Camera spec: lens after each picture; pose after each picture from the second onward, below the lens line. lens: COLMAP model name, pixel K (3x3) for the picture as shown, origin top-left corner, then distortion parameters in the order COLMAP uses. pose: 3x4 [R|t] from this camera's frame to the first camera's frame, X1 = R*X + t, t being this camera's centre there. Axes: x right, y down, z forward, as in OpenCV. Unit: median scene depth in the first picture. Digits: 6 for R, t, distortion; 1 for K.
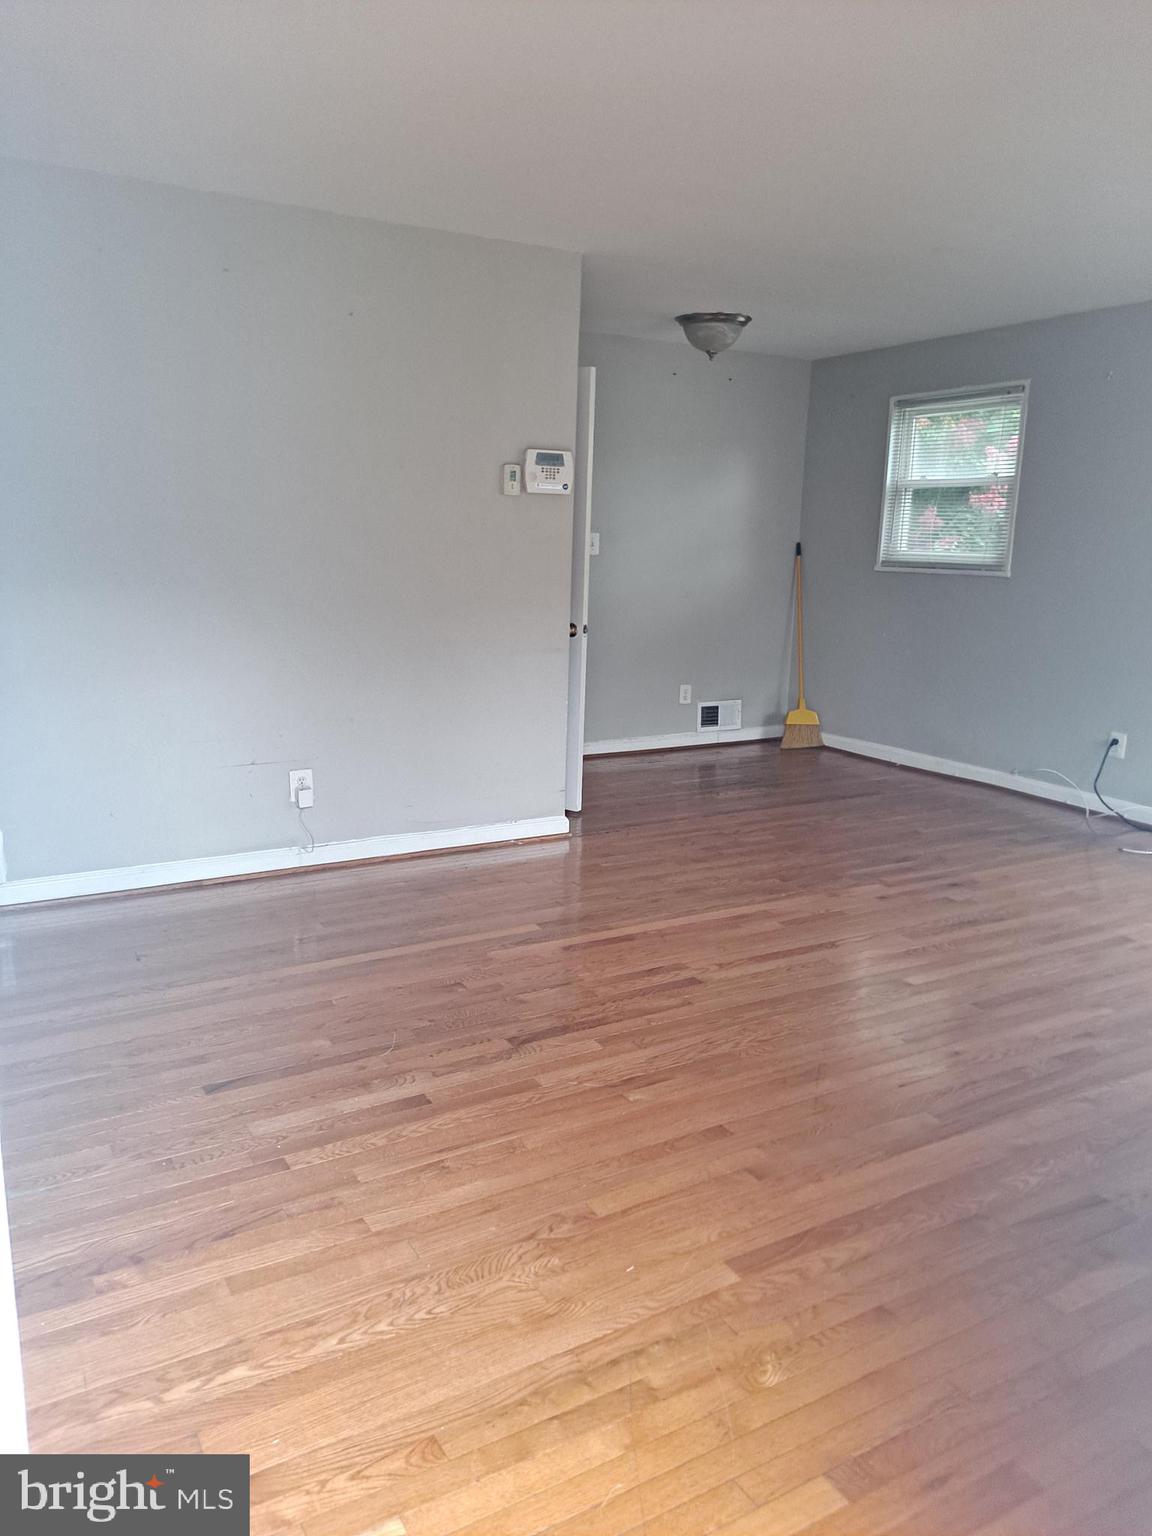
lens RADIAL K [[1117.1, 0, 569.4], [0, 1117.1, 767.2], [0, 0, 1]] dist [0.081585, -0.080921]
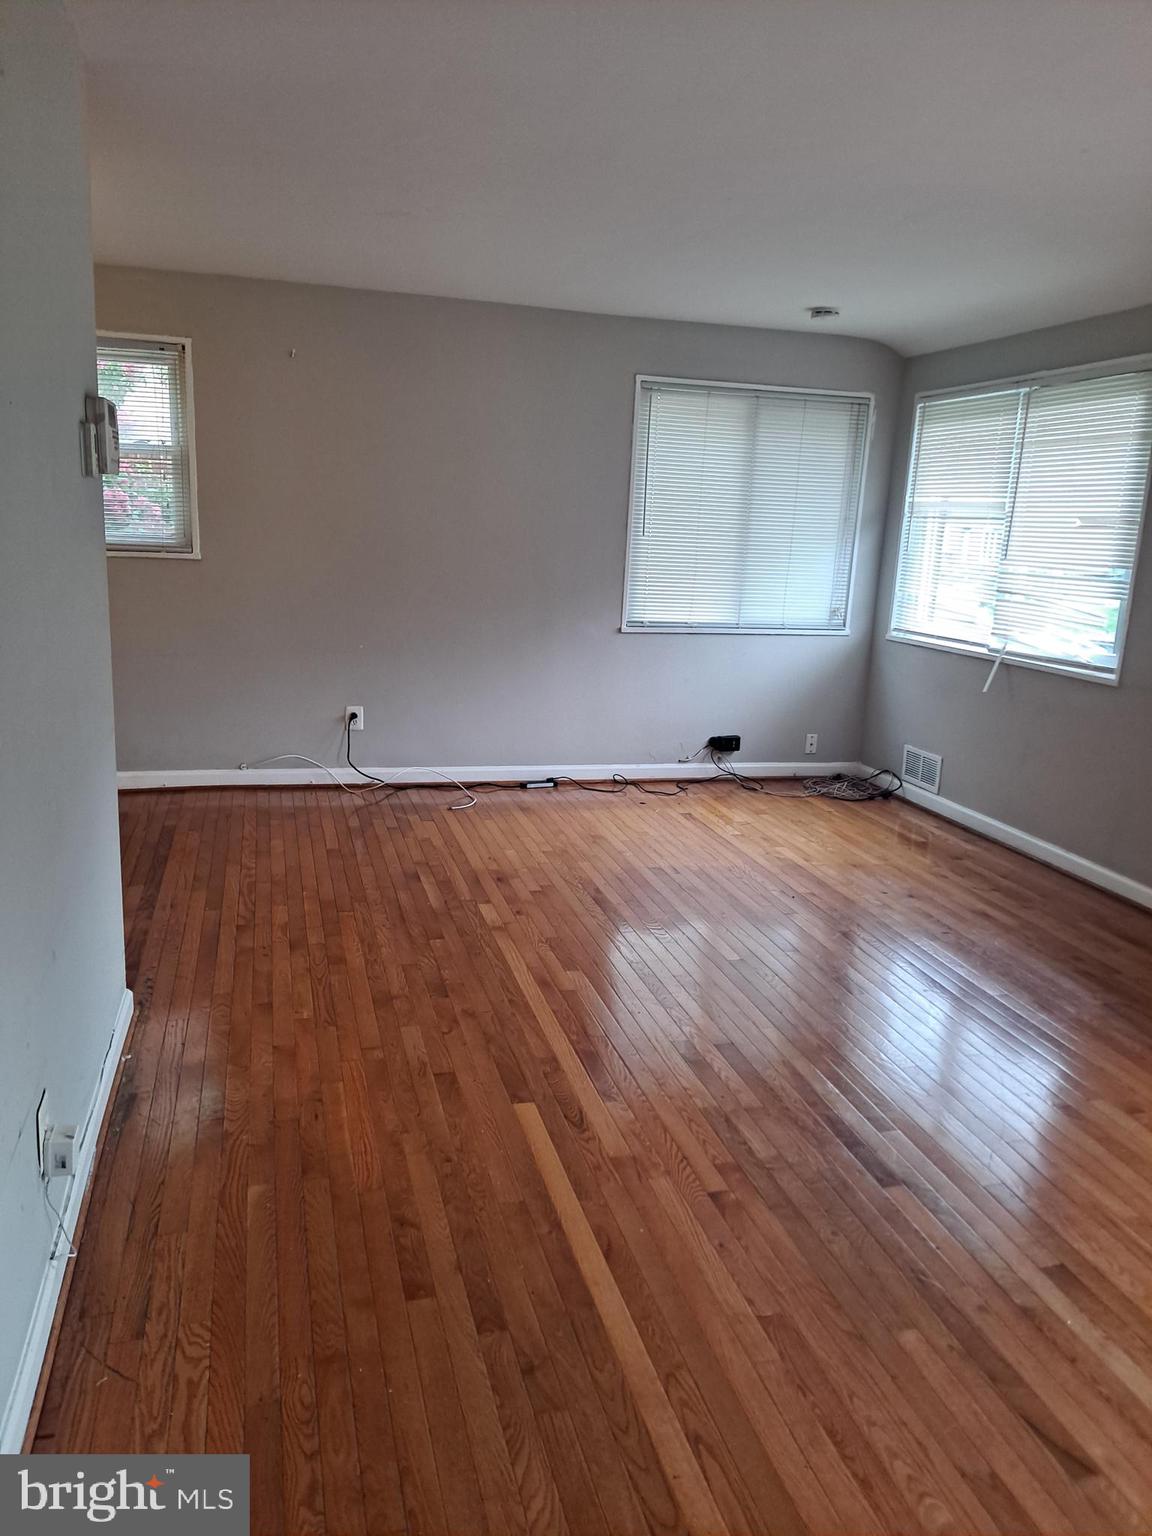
lens RADIAL K [[1117.1, 0, 569.4], [0, 1117.1, 767.2], [0, 0, 1]] dist [0.081585, -0.080921]
pose [[0.244520, -0.220943, 0.944137, -0.569964], [0.158305, 0.969726, 0.185932, -0.170566], [-0.956635, 0.103997, 0.272094, 0.660961]]
